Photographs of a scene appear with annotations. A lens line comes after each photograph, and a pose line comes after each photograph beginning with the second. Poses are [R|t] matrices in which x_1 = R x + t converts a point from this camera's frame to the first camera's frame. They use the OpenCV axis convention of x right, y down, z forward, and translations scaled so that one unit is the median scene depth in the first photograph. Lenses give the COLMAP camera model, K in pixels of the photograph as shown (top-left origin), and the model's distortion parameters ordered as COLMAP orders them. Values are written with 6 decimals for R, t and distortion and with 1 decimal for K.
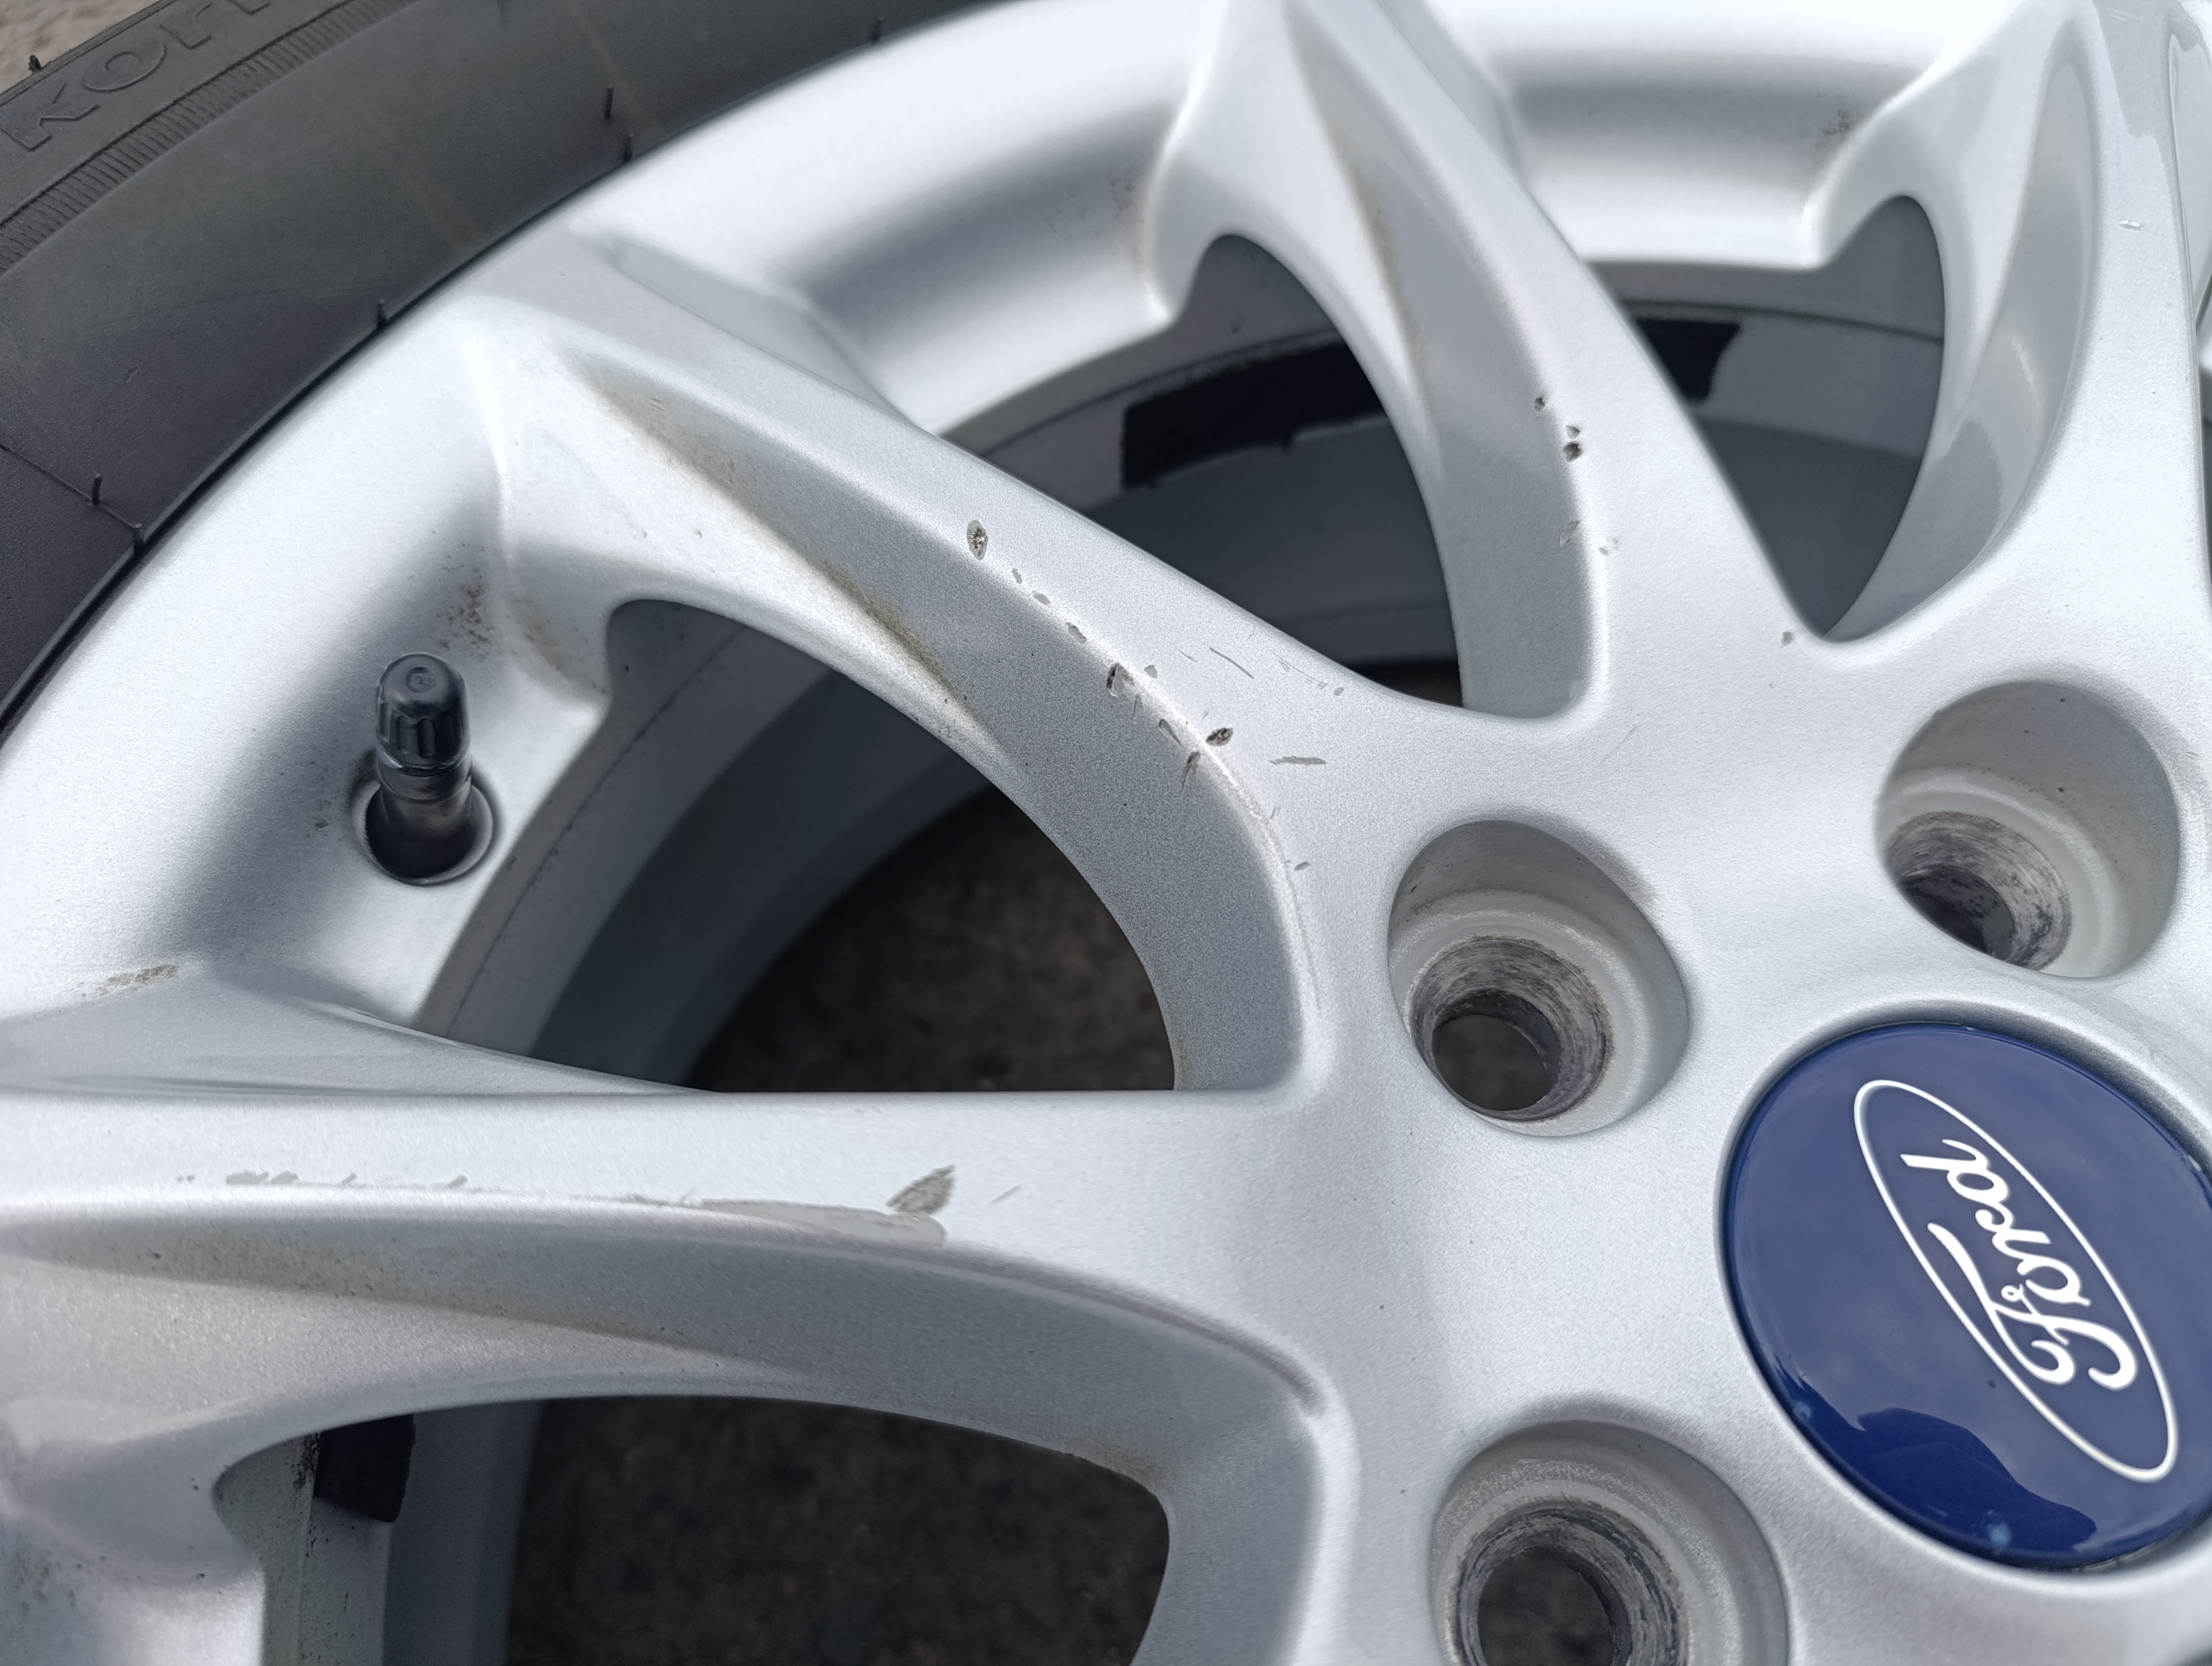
lens RADIAL K [[1570.9, 0, 1118.1], [0, 1570.9, 829.2], [0, 0, 1]] dist [-0.003984, -0.035430]
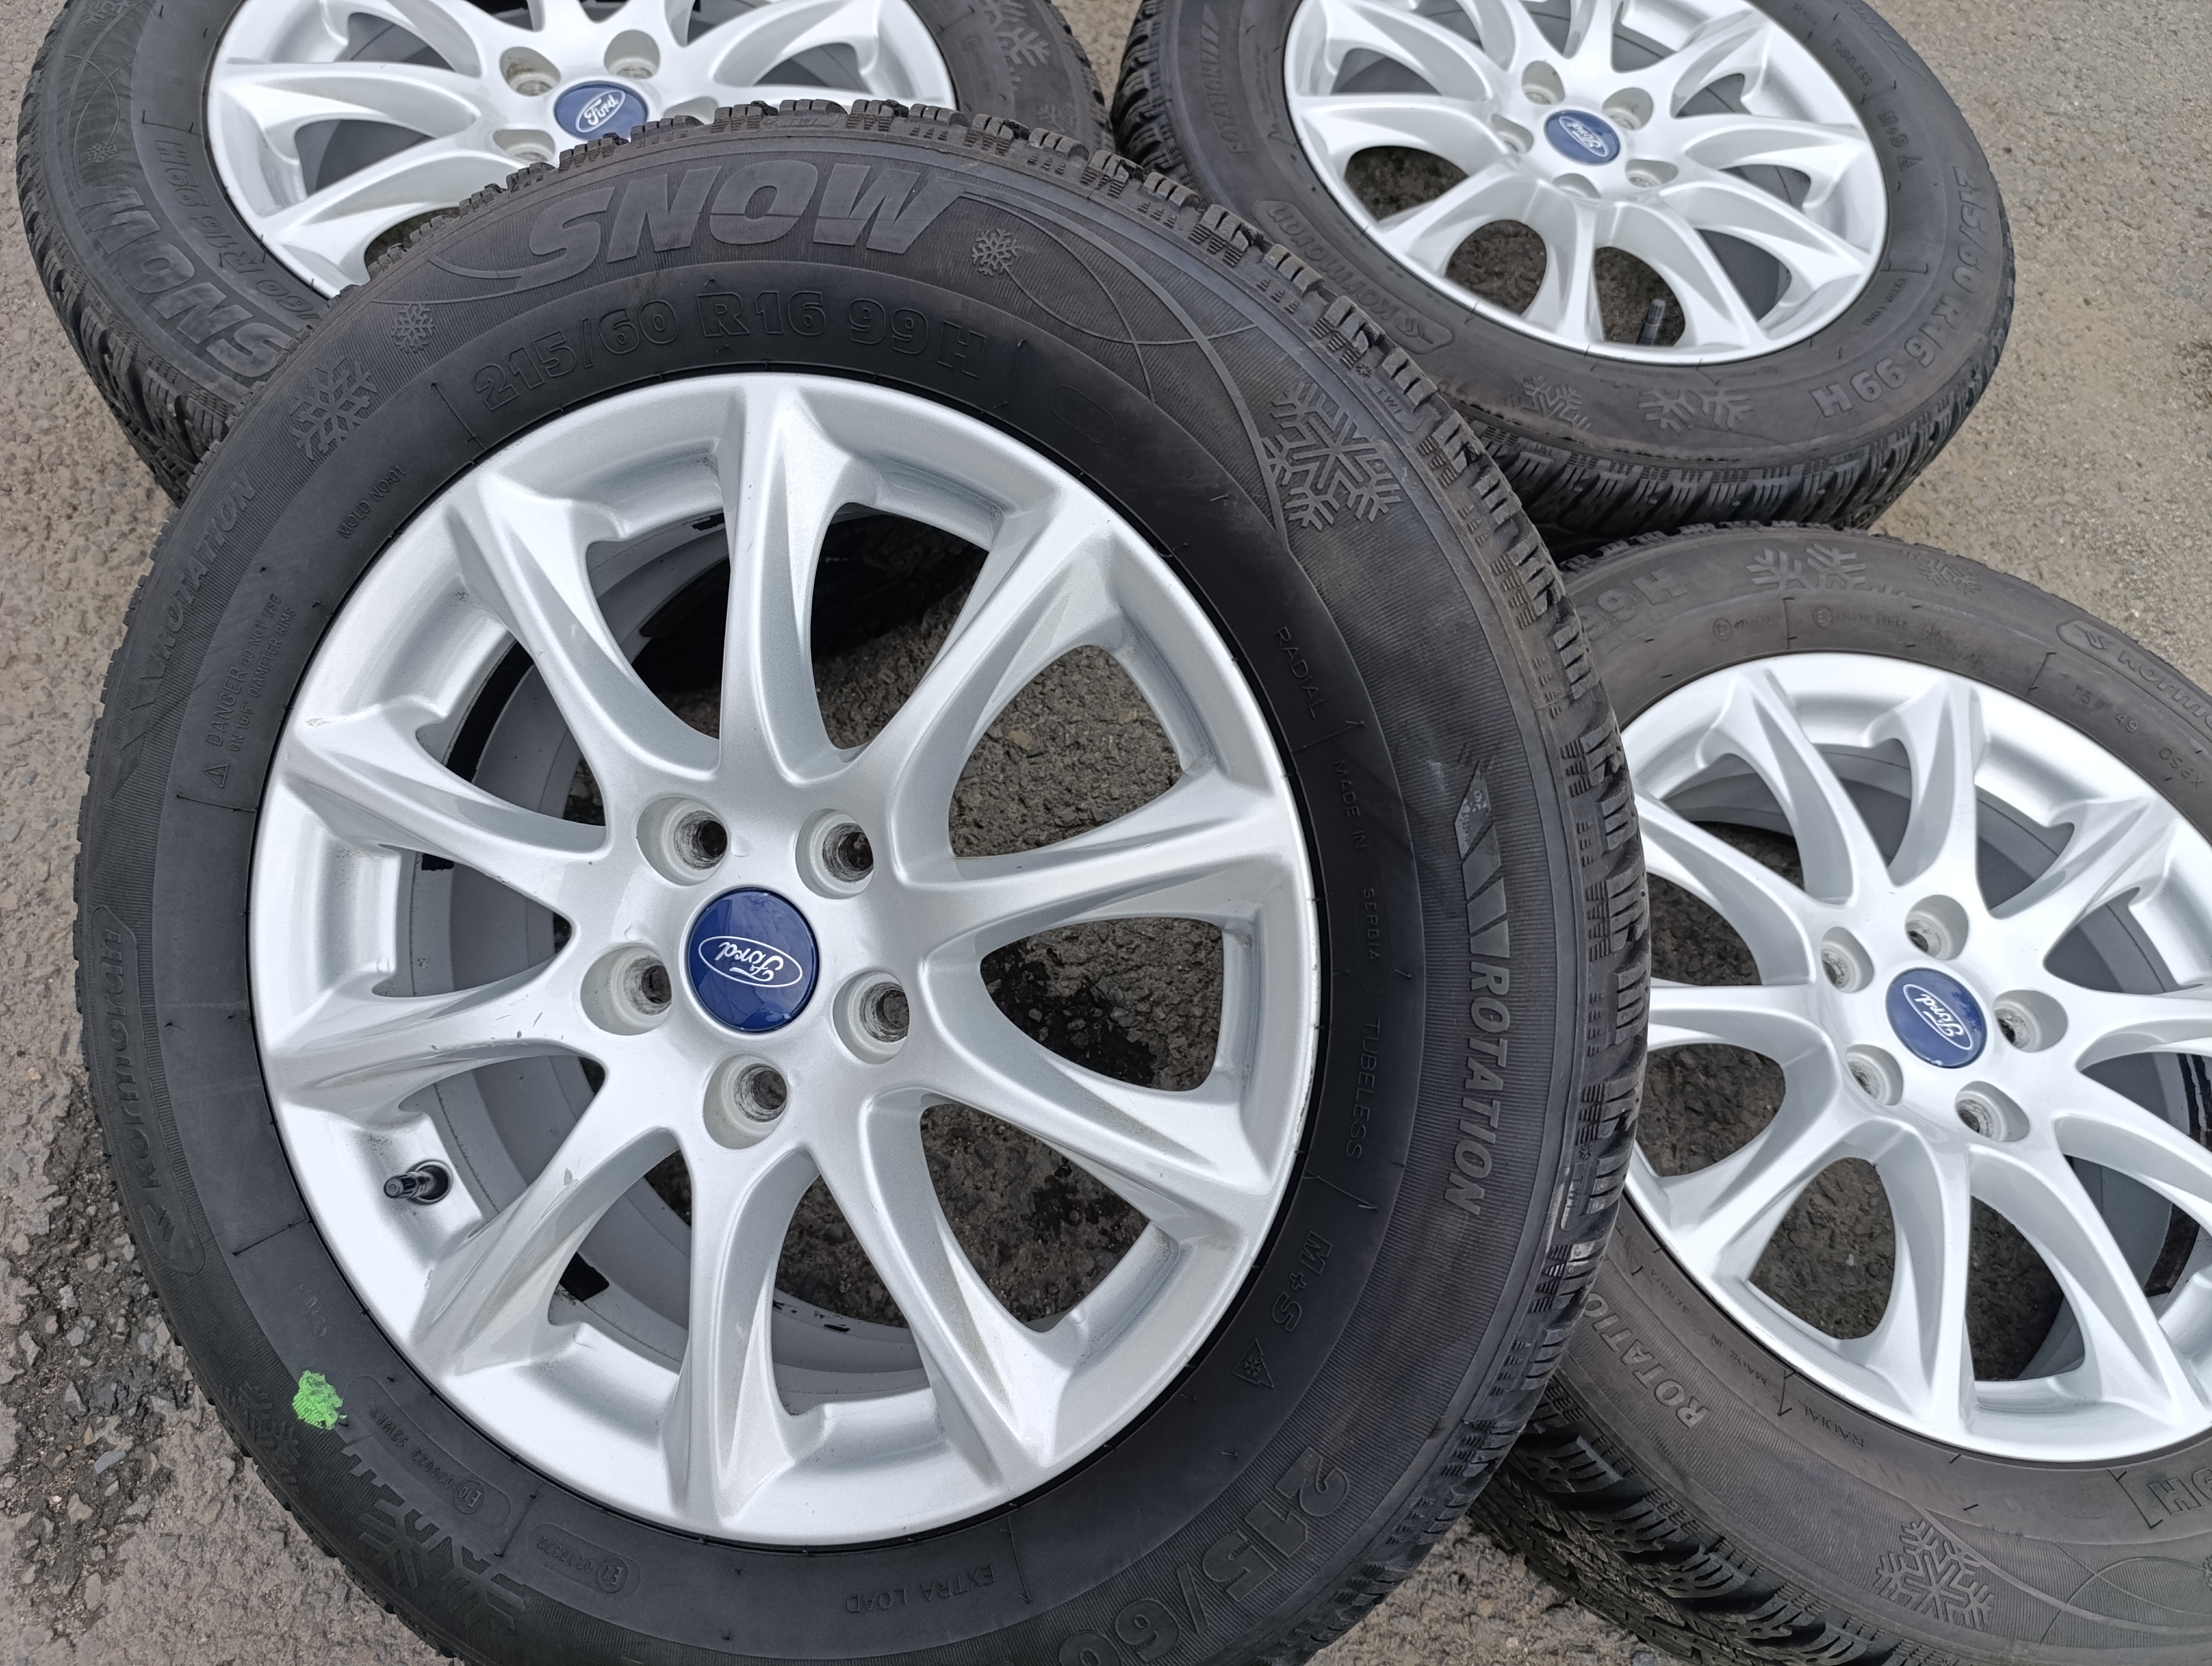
lens RADIAL K [[1514.1, 0, 1106.0], [0, 1514.1, 833.0], [0, 0, 1]] dist [0.008938, -0.025132]
pose [[0.597332, -0.779717, -0.187712, 1.893460], [0.783167, 0.516688, 0.345952, -0.448555], [-0.172757, -0.353658, 0.919283, -2.284396]]
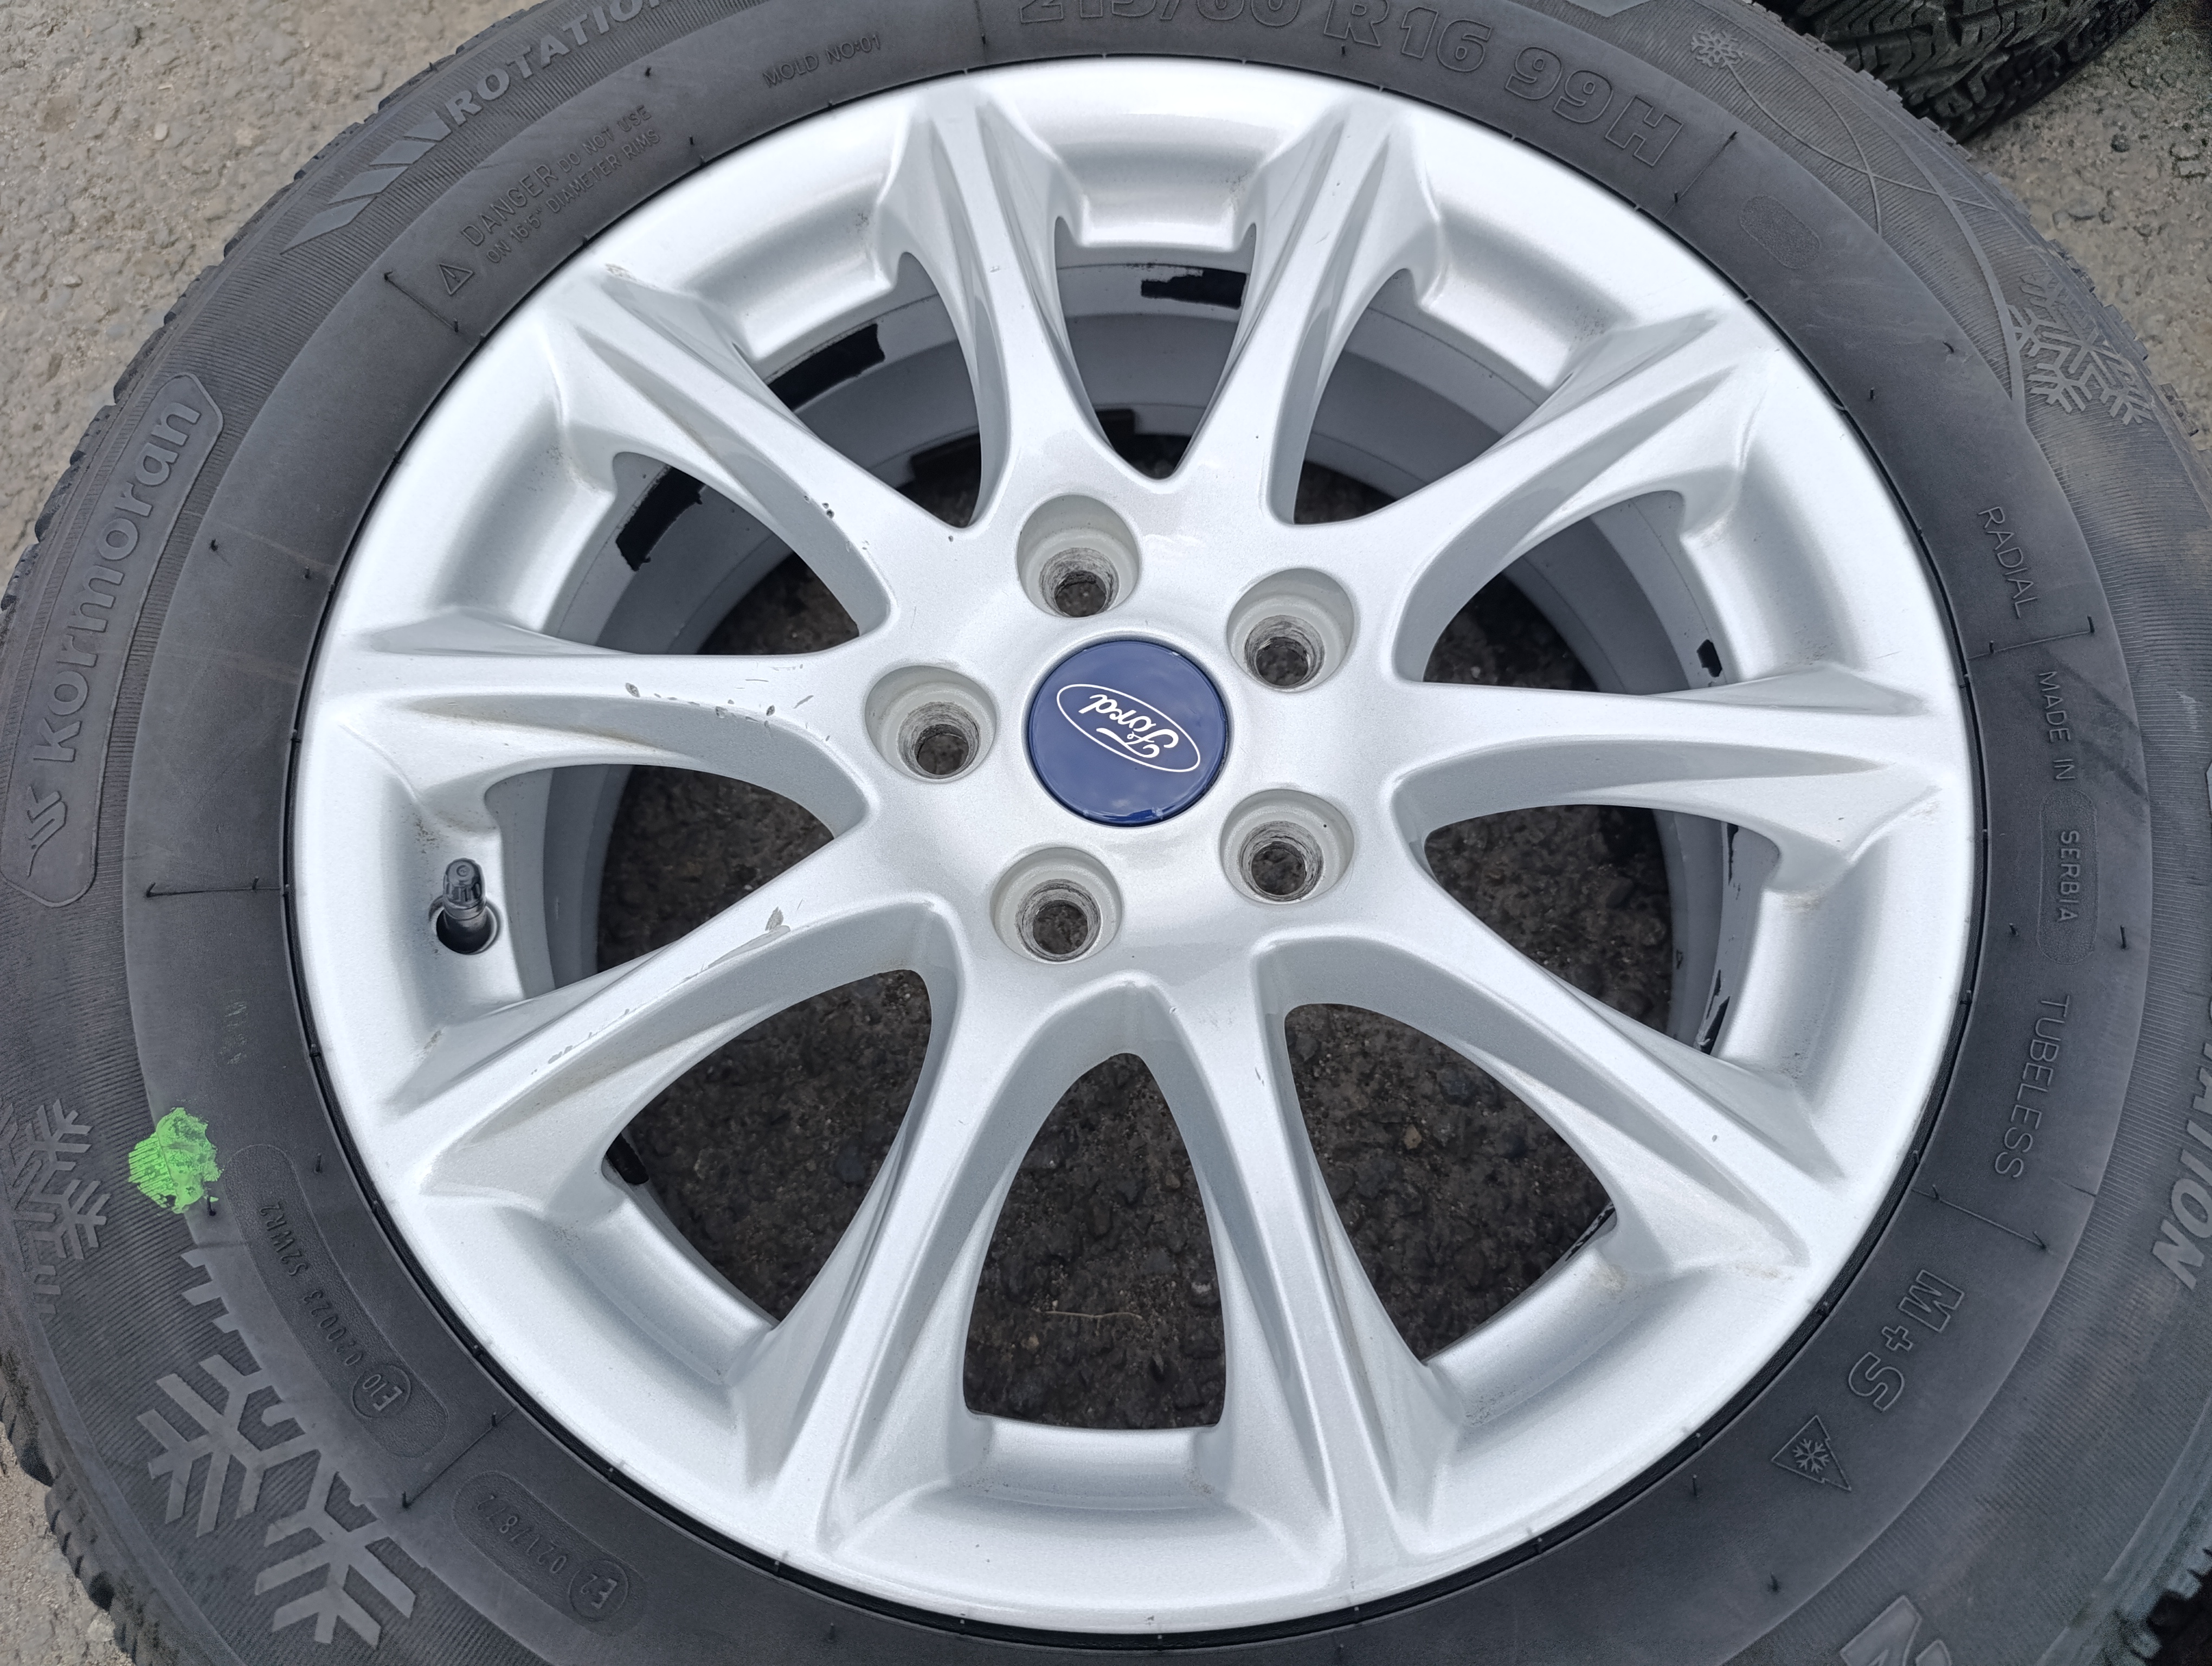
lens RADIAL K [[1514.1, 0, 1106.0], [0, 1514.1, 833.0], [0, 0, 1]] dist [0.008938, -0.025132]
pose [[0.823002, -0.545387, 0.158809, 0.016716], [0.499196, 0.827826, 0.255945, -0.245905], [-0.271056, -0.131367, 0.953557, -1.435571]]
